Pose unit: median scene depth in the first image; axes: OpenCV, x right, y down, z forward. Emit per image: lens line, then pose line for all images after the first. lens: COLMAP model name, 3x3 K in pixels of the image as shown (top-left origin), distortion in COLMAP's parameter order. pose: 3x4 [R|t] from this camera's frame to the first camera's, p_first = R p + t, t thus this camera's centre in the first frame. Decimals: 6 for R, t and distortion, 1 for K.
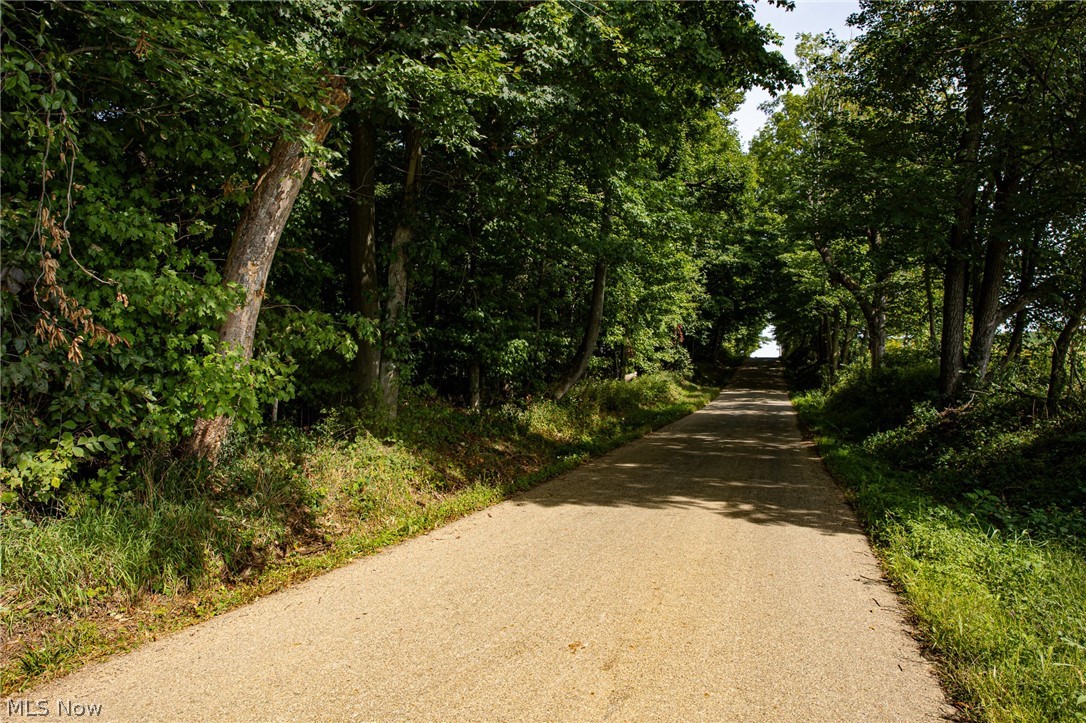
lens RADIAL K [[751.1, 0, 542.7], [0, 751.1, 361.4], [0, 0, 1]] dist [-0.003334, 0.001681]
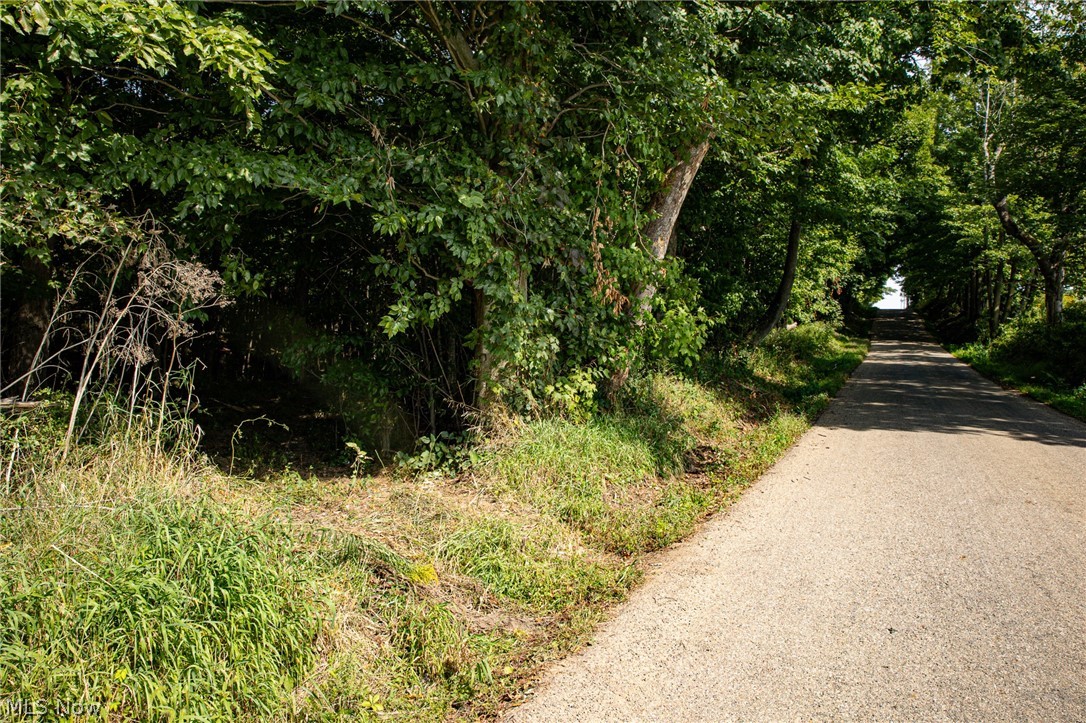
lens RADIAL K [[751.1, 0, 543.2], [0, 751.1, 362.2], [0, 0, 1]] dist [-0.003334, 0.001681]
pose [[0.991965, 0.021332, -0.124704, -0.092541], [-0.012392, 0.997325, 0.072036, -0.002006], [0.125907, -0.069912, 0.989576, -0.083763]]
